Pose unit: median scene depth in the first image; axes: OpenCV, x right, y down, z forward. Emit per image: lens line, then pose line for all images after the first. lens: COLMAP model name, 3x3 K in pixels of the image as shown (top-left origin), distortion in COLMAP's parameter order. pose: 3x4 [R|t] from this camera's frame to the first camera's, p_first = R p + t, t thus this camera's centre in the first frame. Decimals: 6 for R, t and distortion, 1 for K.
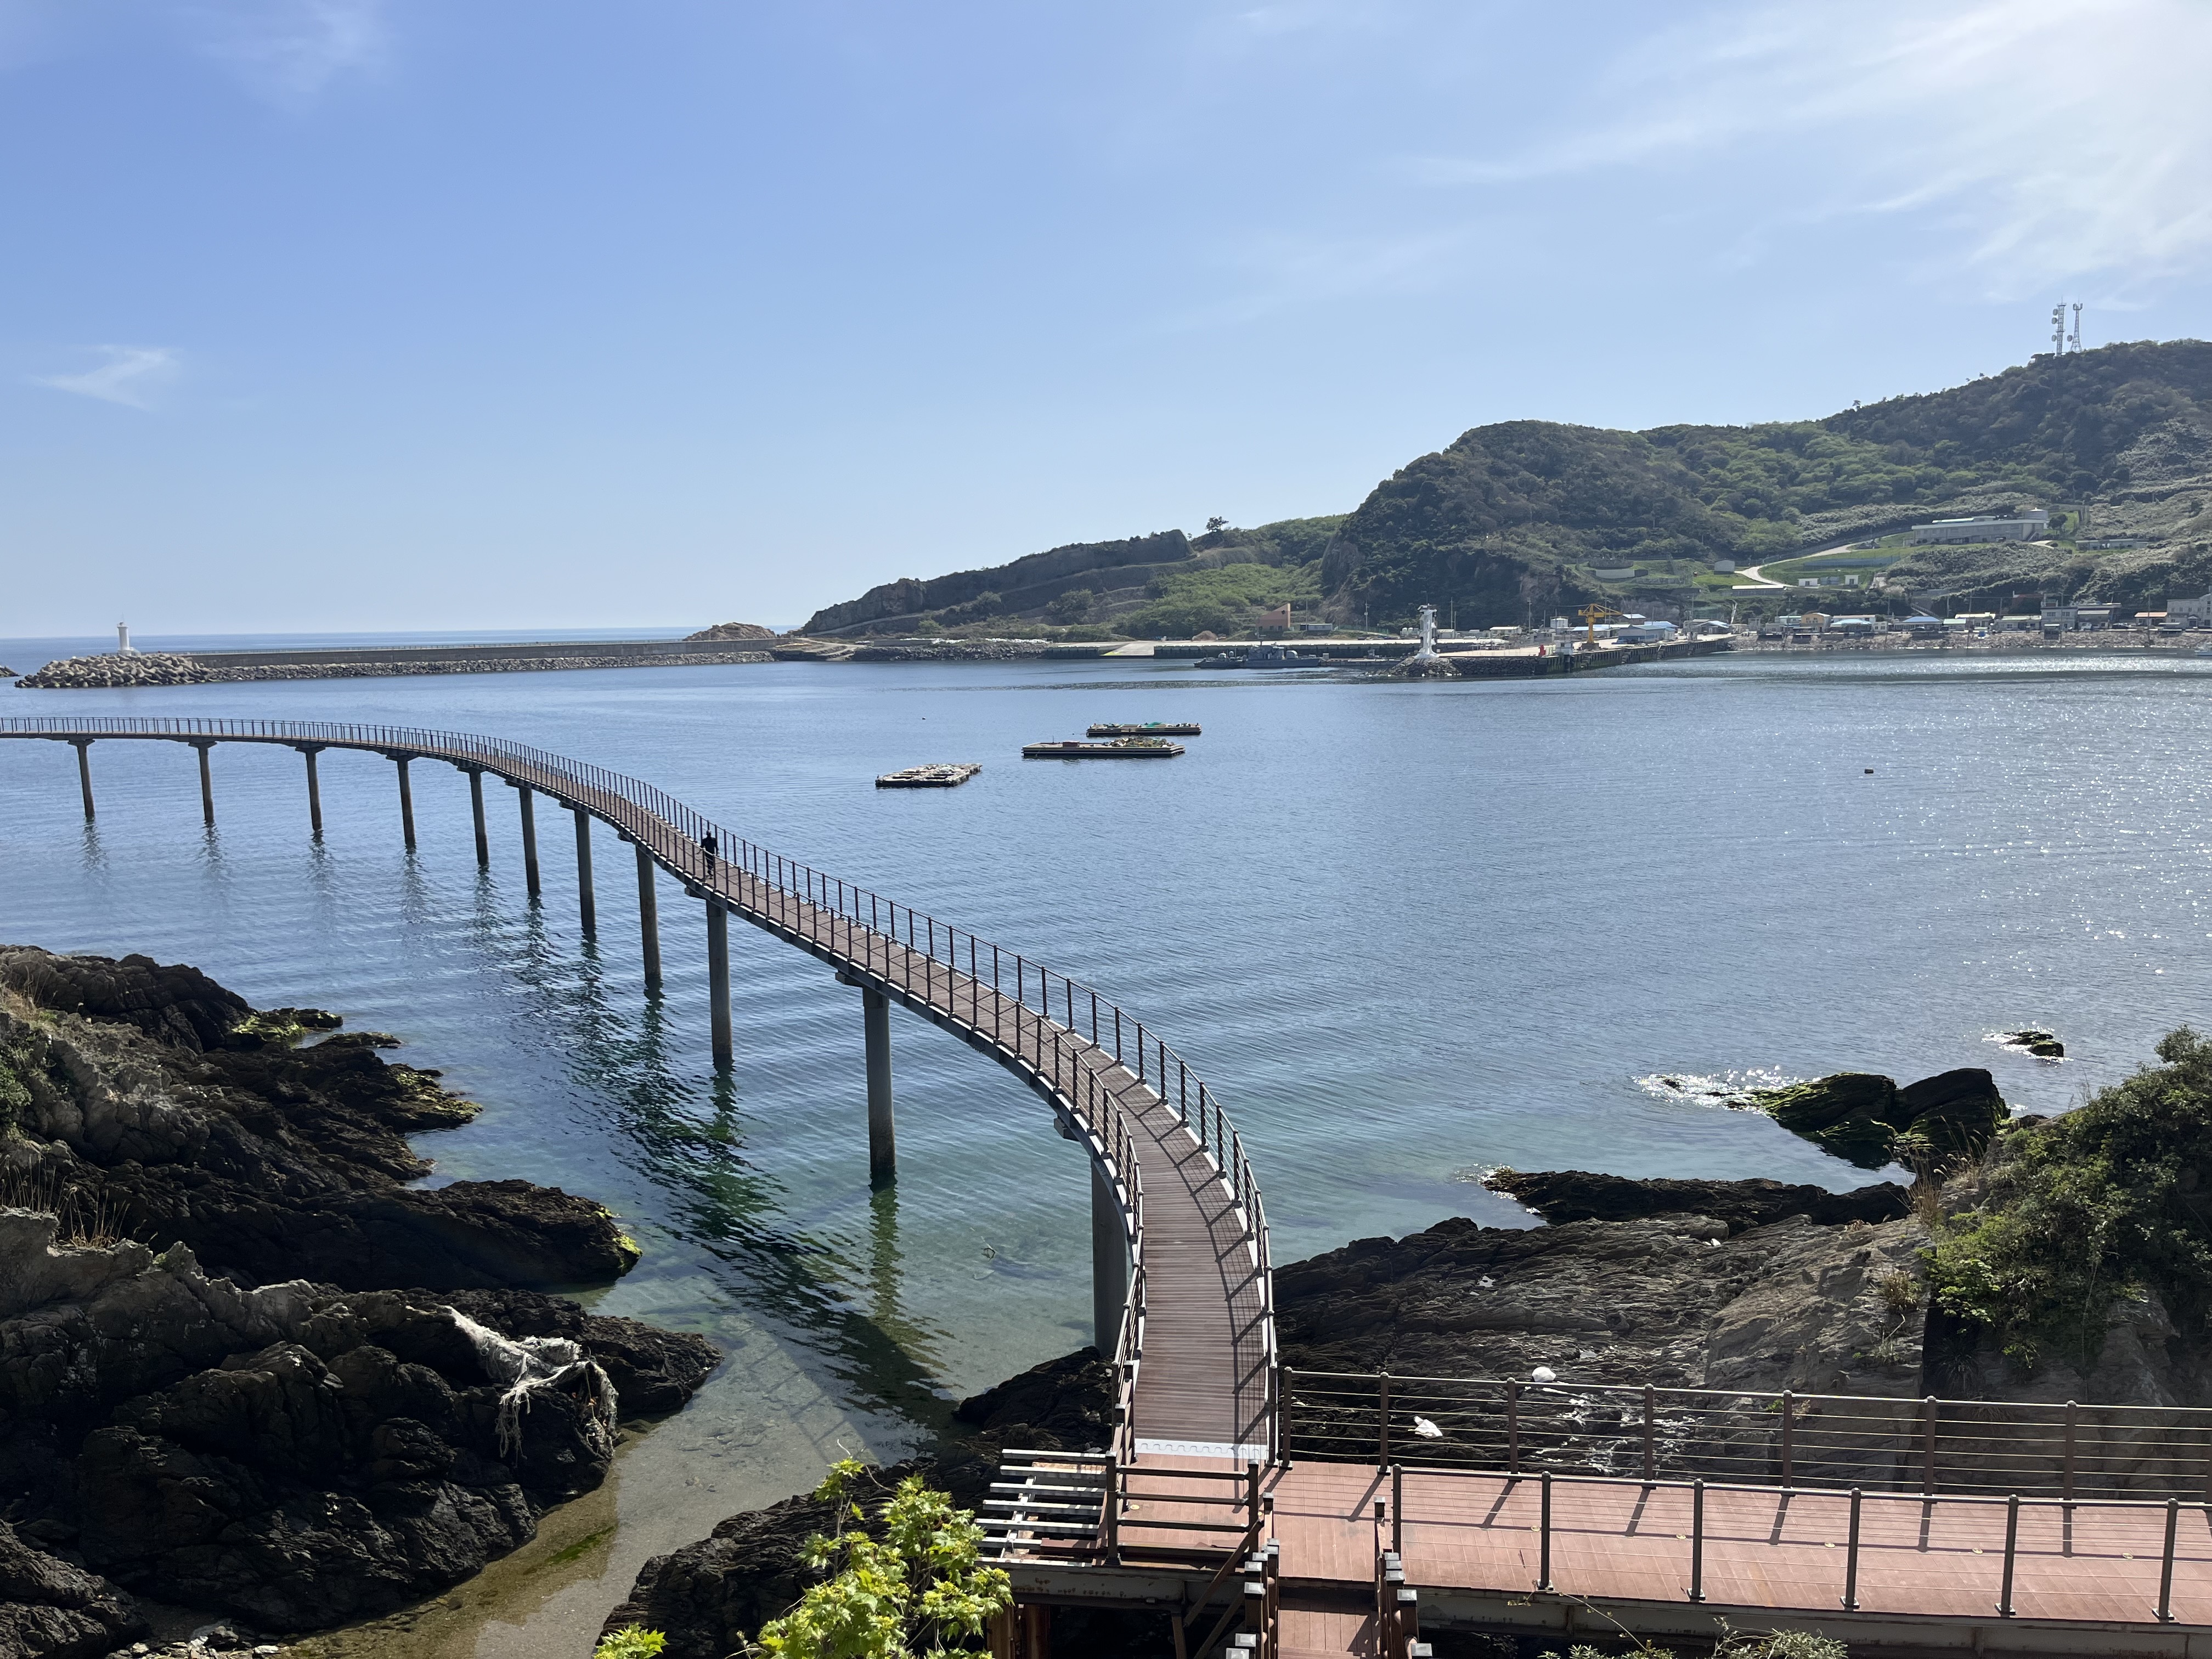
lens RADIAL K [[1656.5, 0, 1089.6], [0, 1656.5, 835.1], [0, 0, 1]] dist [0.078877, -0.119231]
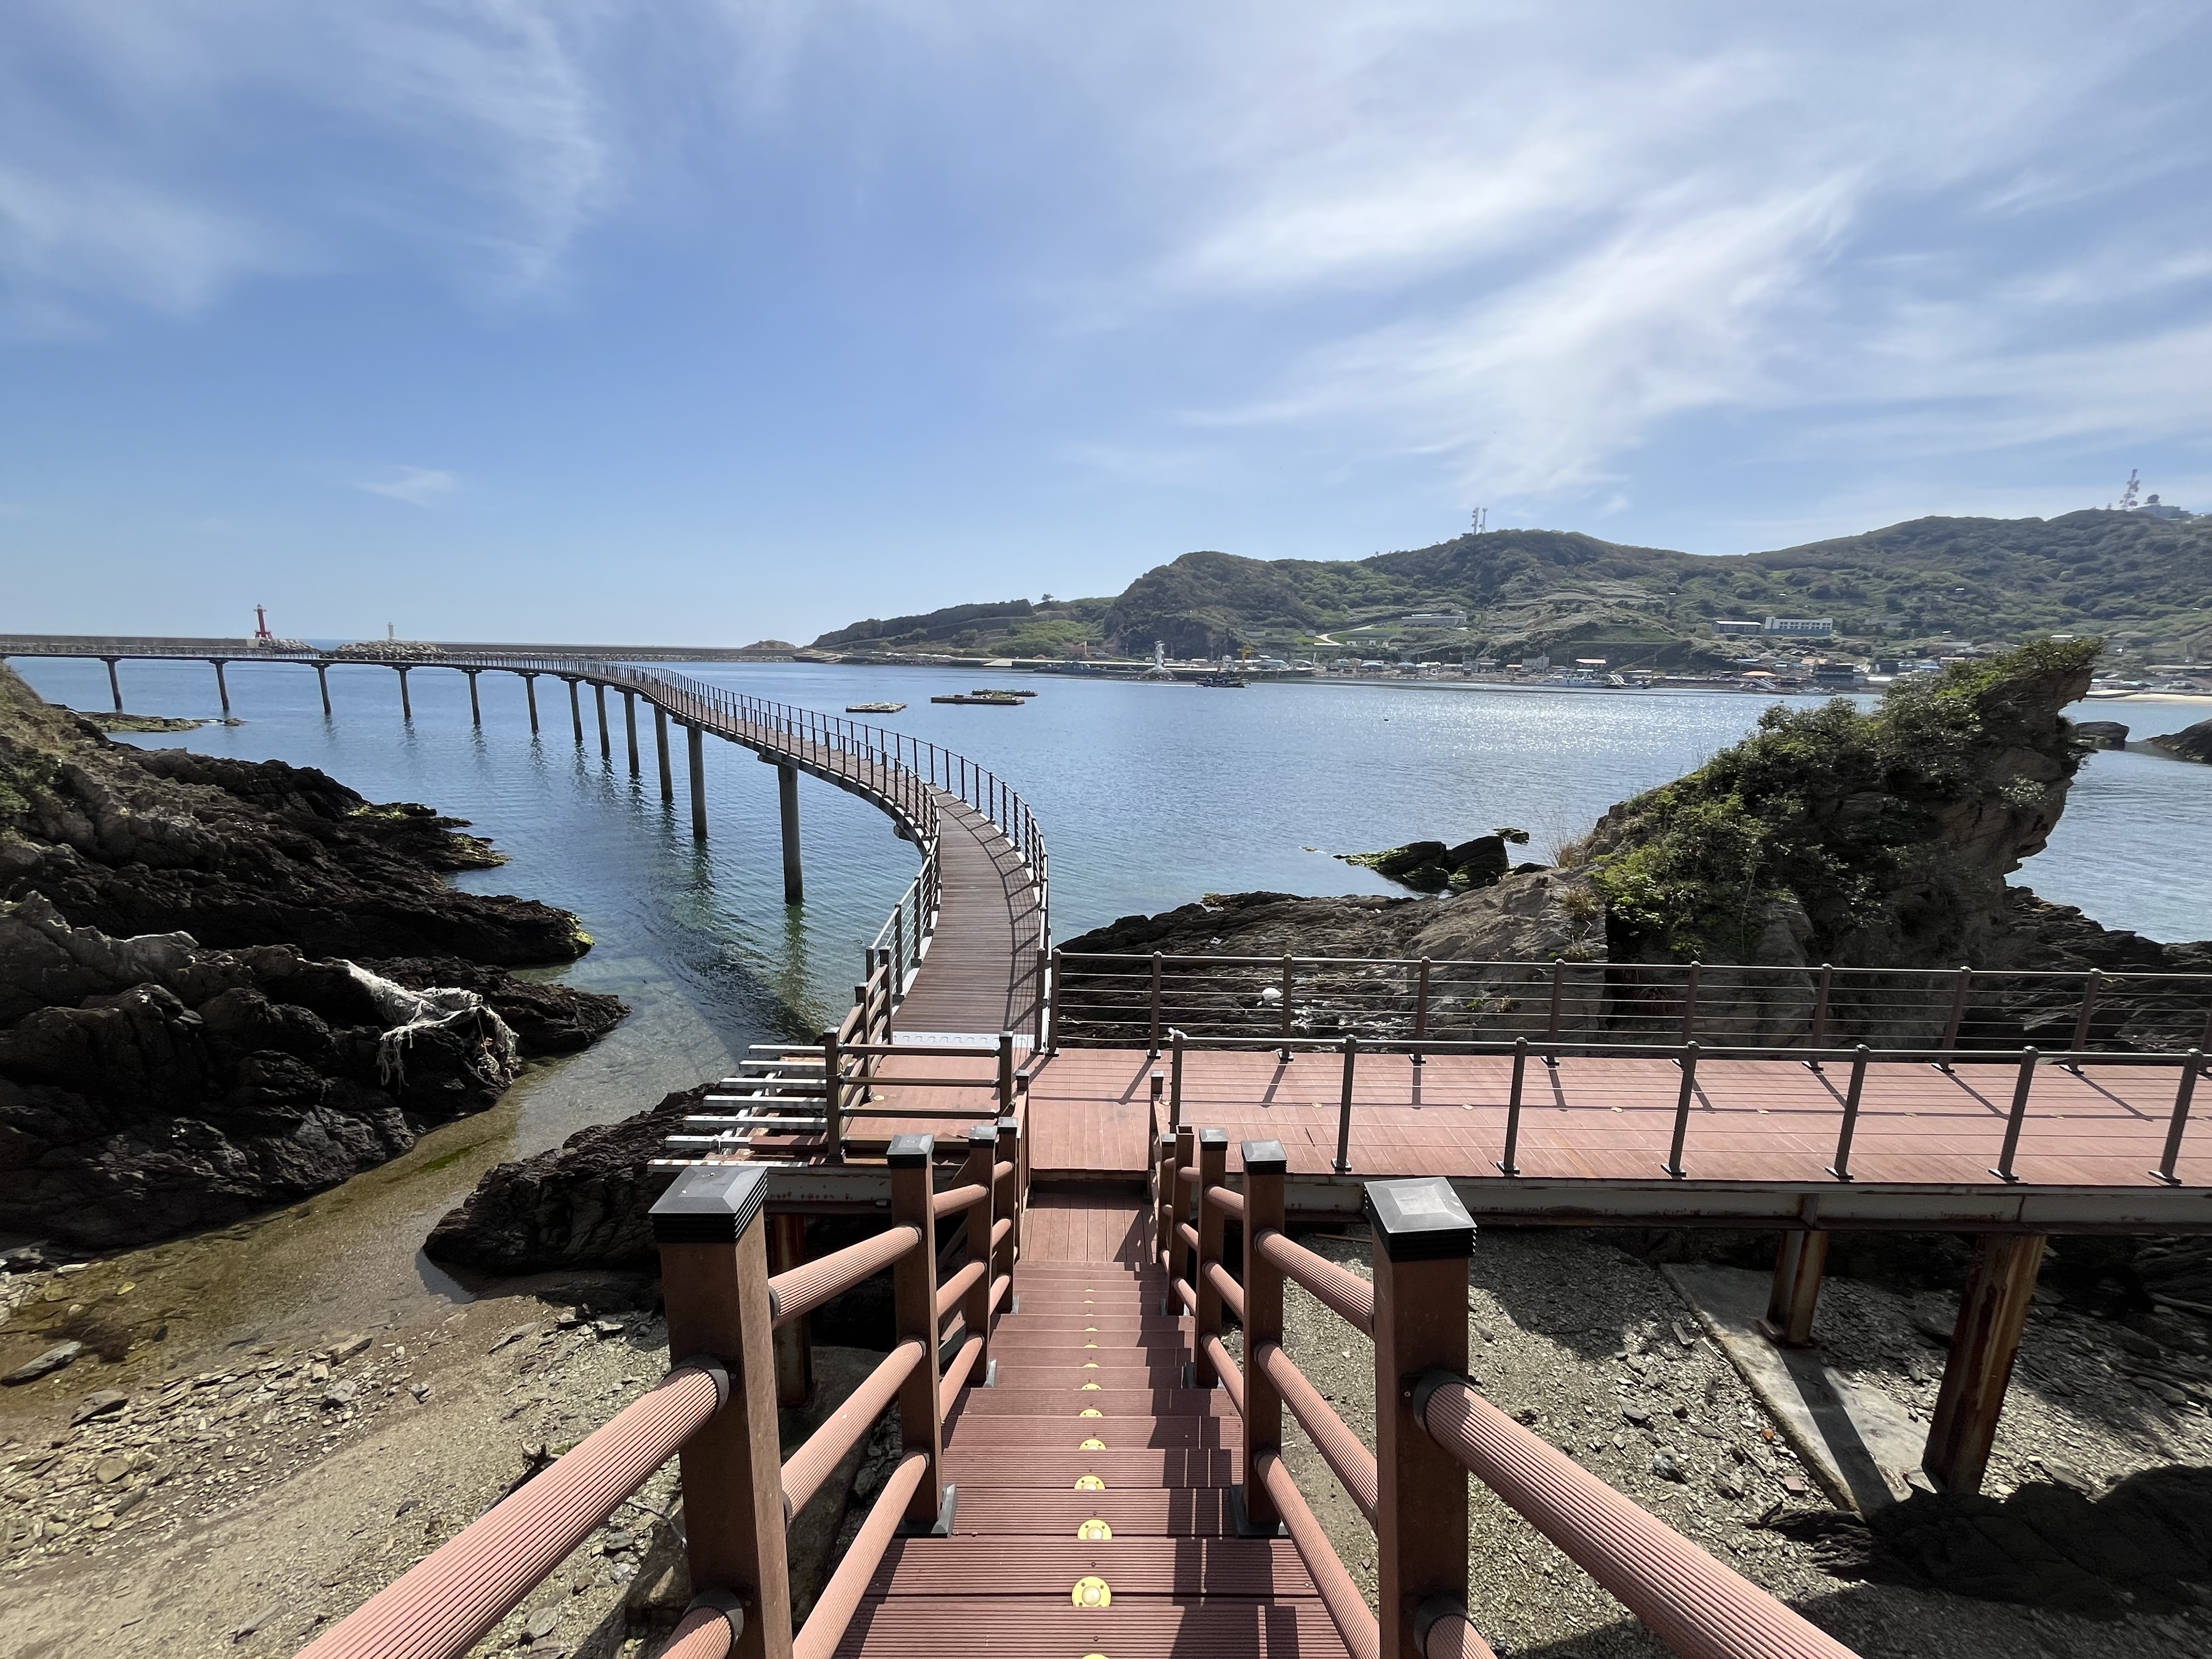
lens RADIAL K [[889.5, 0, 1104.9], [0, 889.5, 817.3], [0, 0, 1]] dist [-0.006120, -0.000855]
pose [[0.989384, 0.015840, 0.144461, 0.033932], [-0.023097, 0.998546, 0.048699, 0.103132], [-0.143480, -0.051519, 0.988311, 0.238029]]
